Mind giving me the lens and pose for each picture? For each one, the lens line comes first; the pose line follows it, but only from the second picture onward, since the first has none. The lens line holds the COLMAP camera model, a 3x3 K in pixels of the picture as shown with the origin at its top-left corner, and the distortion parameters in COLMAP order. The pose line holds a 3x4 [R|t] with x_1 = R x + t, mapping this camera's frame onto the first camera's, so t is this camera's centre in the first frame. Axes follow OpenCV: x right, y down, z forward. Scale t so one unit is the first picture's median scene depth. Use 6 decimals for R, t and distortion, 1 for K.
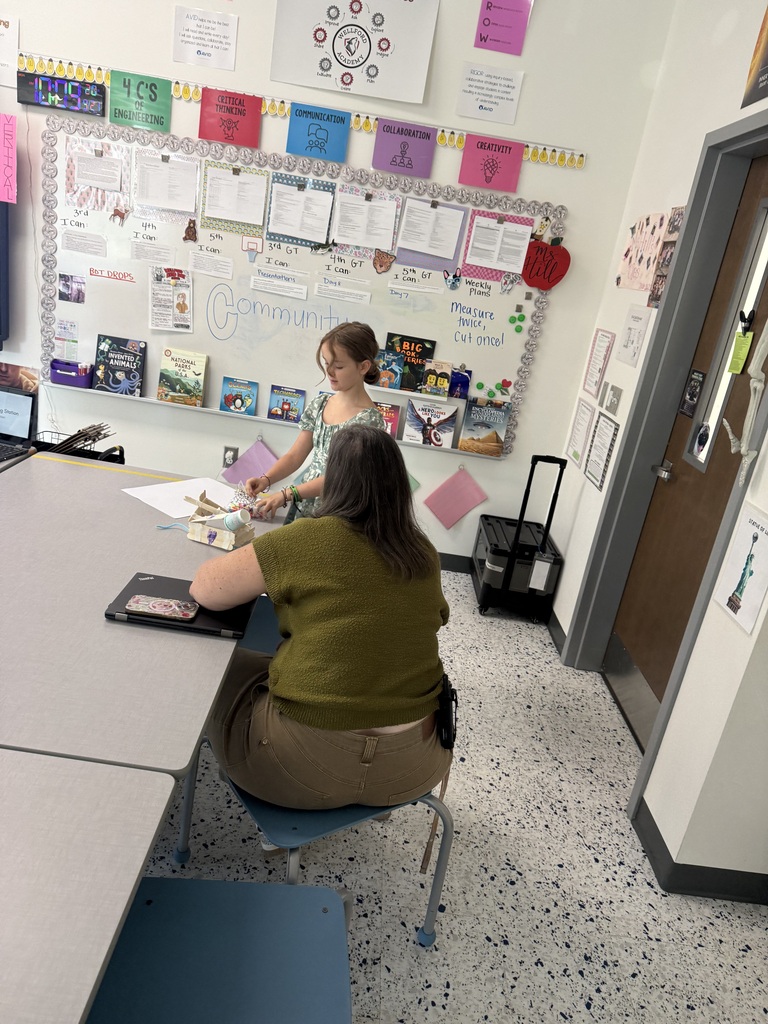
lens RADIAL K [[714.2, 0, 385.1], [0, 714.2, 519.6], [0, 0, 1]] dist [-0.007103, -0.015233]
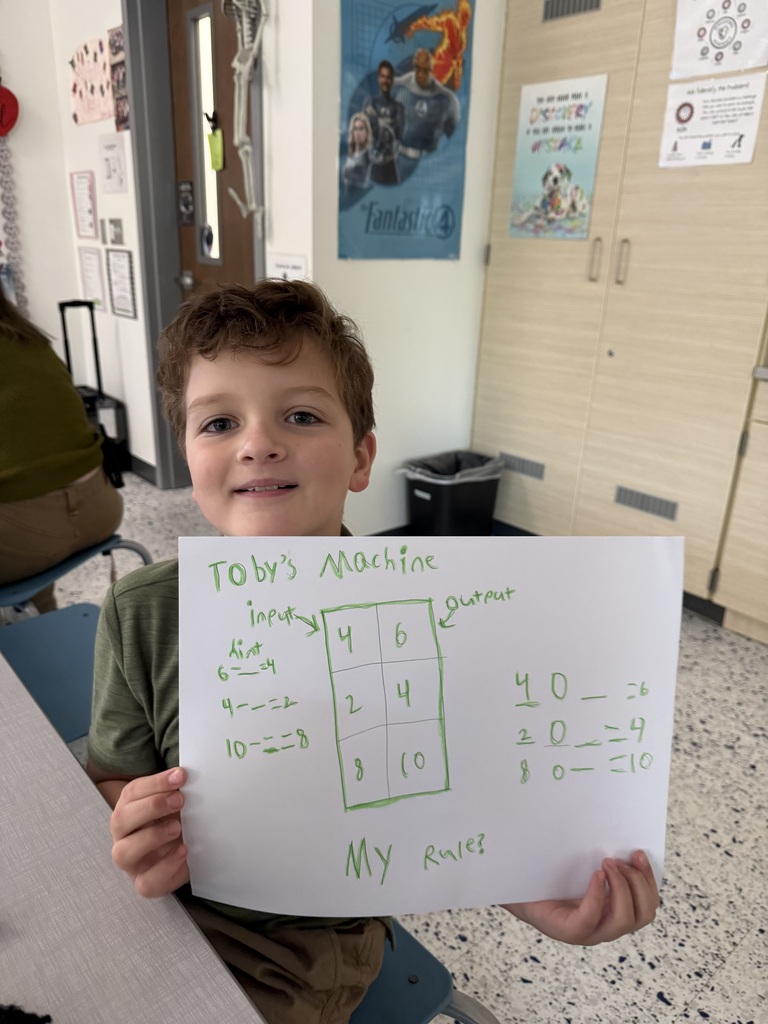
lens RADIAL K [[714.2, 0, 382.8], [0, 714.2, 517.0], [0, 0, 1]] dist [-0.007103, -0.015233]
pose [[0.746761, -0.362269, 0.557772, -0.117360], [0.298374, 0.931987, 0.205848, 0.119595], [-0.594409, 0.012706, 0.804063, -0.065512]]
